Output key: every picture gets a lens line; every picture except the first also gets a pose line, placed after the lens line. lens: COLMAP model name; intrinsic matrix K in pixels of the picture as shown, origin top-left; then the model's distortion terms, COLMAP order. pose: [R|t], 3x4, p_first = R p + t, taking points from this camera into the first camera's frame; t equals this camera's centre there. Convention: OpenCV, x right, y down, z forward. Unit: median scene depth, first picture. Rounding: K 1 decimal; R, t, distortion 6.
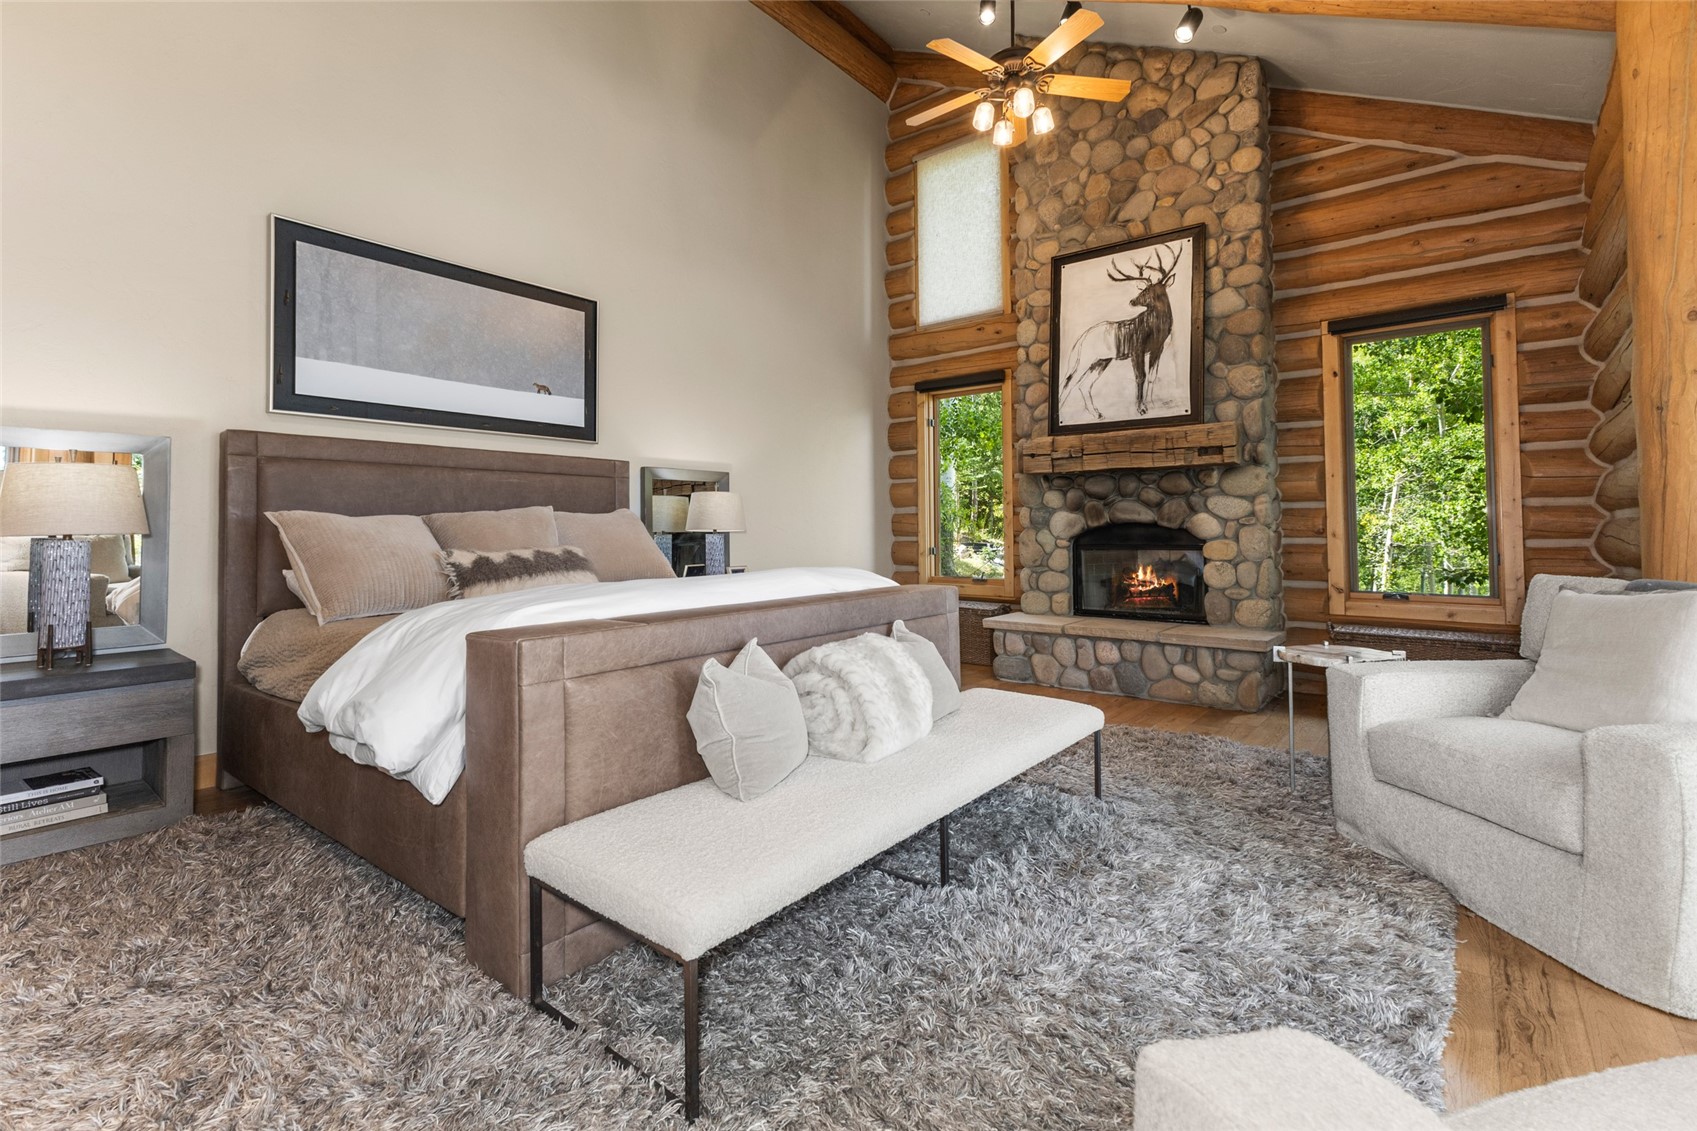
lens RADIAL K [[757.2, 0, 848.8], [0, 757.2, 510.6], [0, 0, 1]] dist [0.014021, 0.000137]
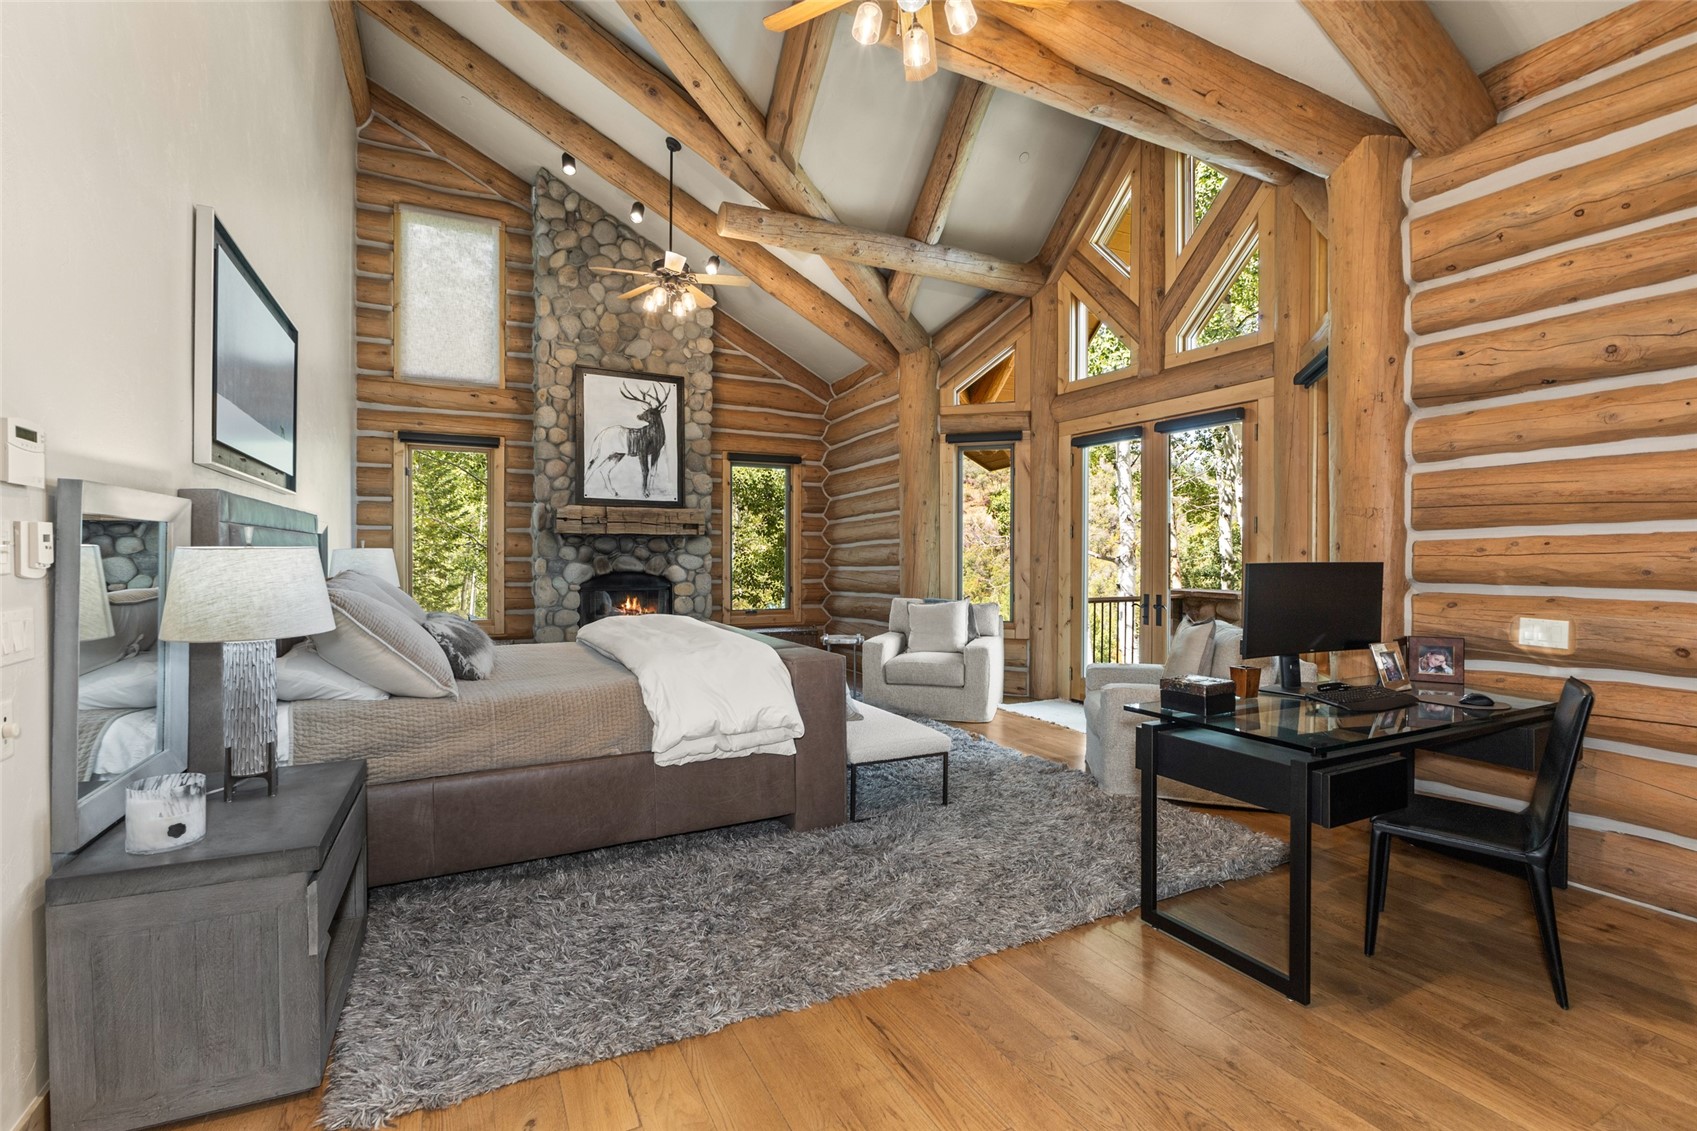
lens RADIAL K [[766.9, 0, 849.0], [0, 766.9, 561.8], [0, 0, 1]] dist [0.000562, 0.000163]
pose [[0.417641, -0.001639, 0.908611, -0.760351], [-0.026893, 0.999538, 0.014165, -0.033998], [-0.908214, -0.030351, 0.417404, 0.036154]]
